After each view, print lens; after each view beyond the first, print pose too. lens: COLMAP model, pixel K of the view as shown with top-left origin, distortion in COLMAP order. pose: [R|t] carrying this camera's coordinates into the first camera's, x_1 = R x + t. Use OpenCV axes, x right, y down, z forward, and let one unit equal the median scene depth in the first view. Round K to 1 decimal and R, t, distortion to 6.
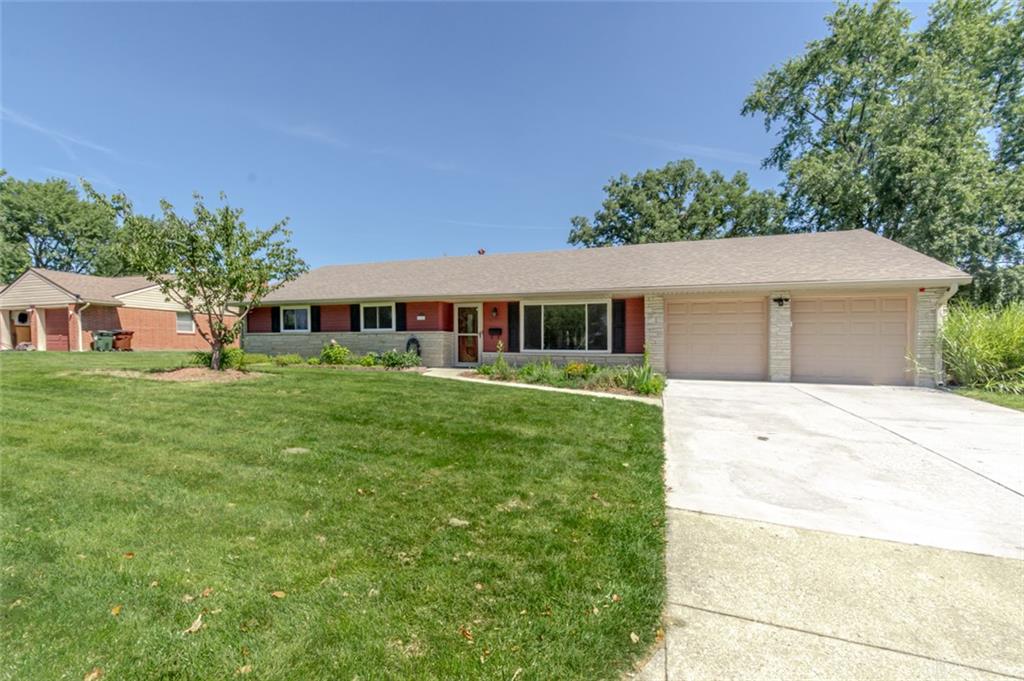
lens RADIAL K [[453.7, 0, 512.0], [0, 453.7, 340.5], [0, 0, 1]] dist [-0.000226, -0.000045]
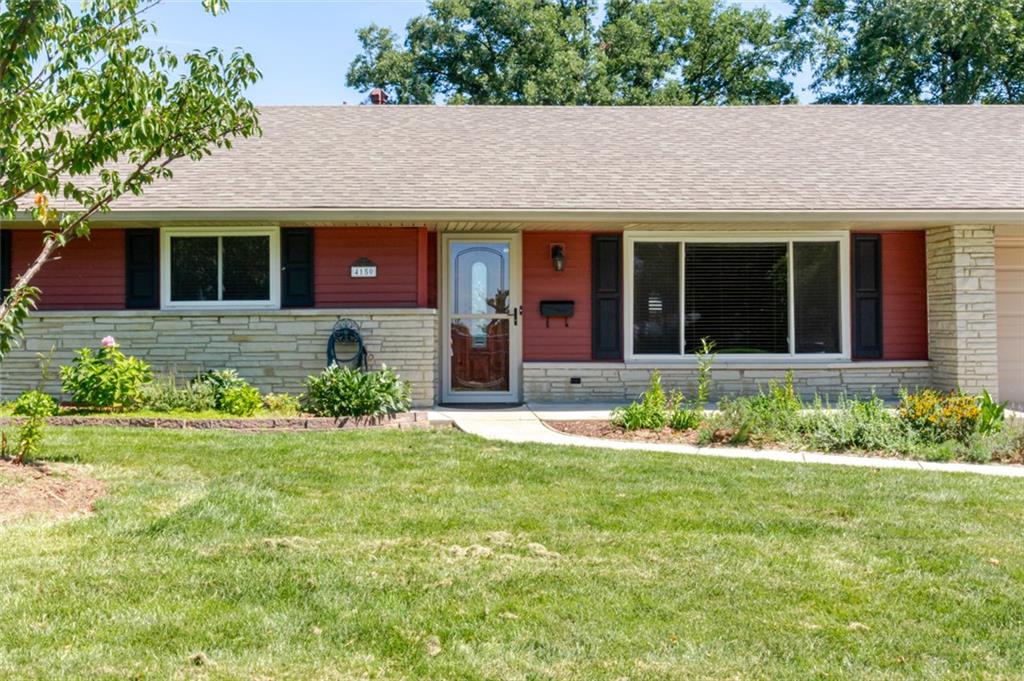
lens RADIAL K [[1043.9, 0, 512.0], [0, 1043.9, 340.5], [0, 0, 1]] dist [-0.007238, -0.003436]
pose [[0.933192, -0.014368, 0.359091, -0.390590], [0.006407, 0.999707, 0.023349, -0.013855], [-0.359322, -0.019489, 0.933010, 0.195831]]
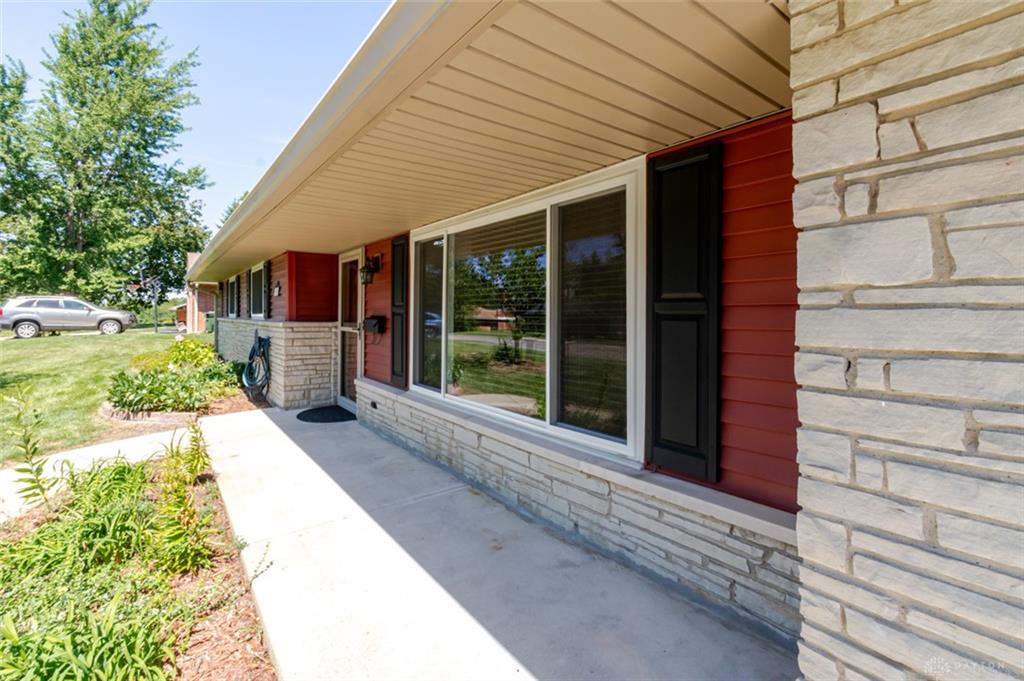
lens RADIAL K [[472.6, 0, 514.4], [0, 472.6, 319.1], [0, 0, 1]] dist [0.000841, 0.000062]
pose [[0.827938, 0.011560, -0.560700, 0.260887], [-0.009206, 0.999933, 0.007022, -0.027576], [0.560743, -0.000652, 0.827989, 0.763083]]
